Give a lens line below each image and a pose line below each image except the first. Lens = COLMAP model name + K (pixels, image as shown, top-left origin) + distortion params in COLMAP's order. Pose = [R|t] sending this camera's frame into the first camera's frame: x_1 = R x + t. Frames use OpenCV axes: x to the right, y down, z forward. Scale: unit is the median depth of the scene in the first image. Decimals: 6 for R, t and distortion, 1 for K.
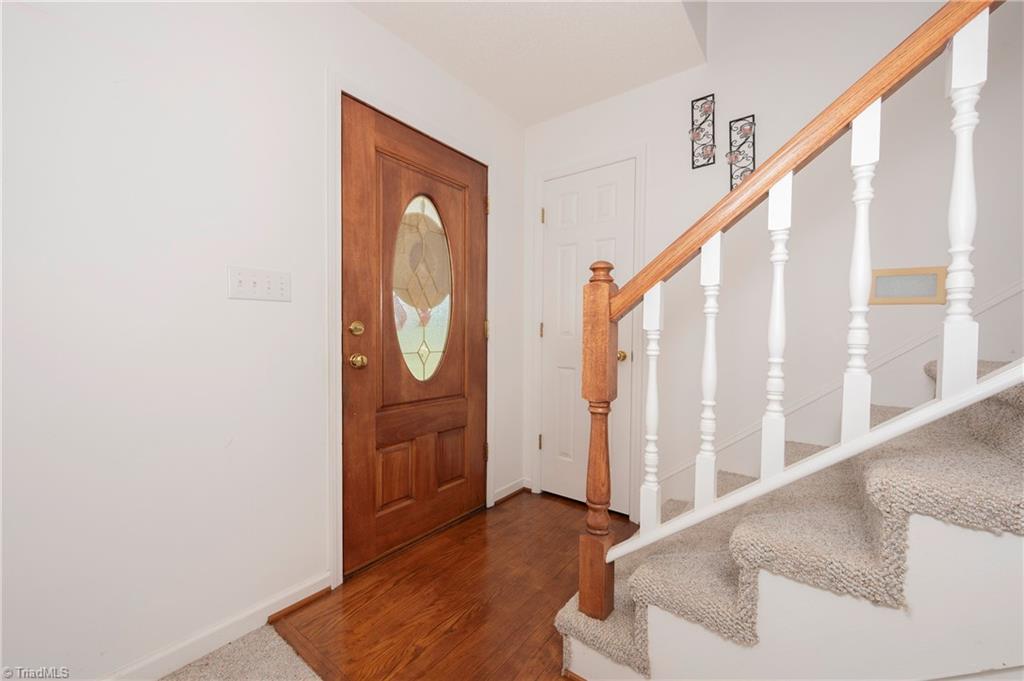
lens RADIAL K [[394.7, 0, 512.0], [0, 394.7, 340.5], [0, 0, 1]] dist [0.000120, 0.000009]
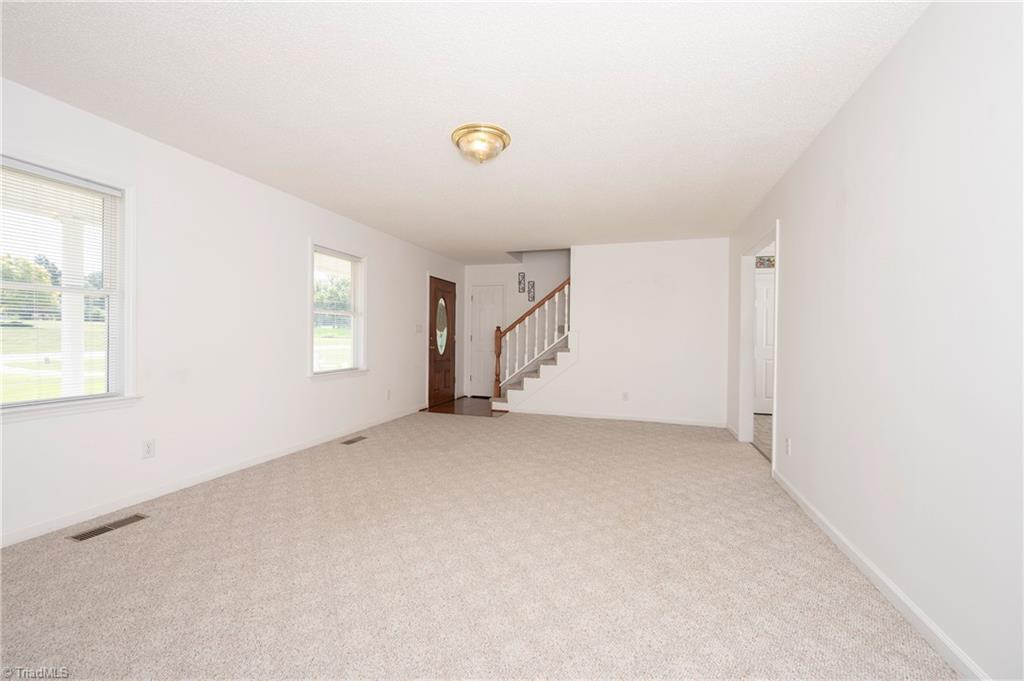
lens RADIAL K [[394.7, 0, 512.0], [0, 394.7, 340.5], [0, 0, 1]] dist [0.000120, 0.000009]
pose [[0.940949, 0.002231, 0.338541, -0.924499], [-0.001854, 0.999997, -0.001438, -0.010969], [-0.338543, 0.000725, 0.940951, -2.670515]]
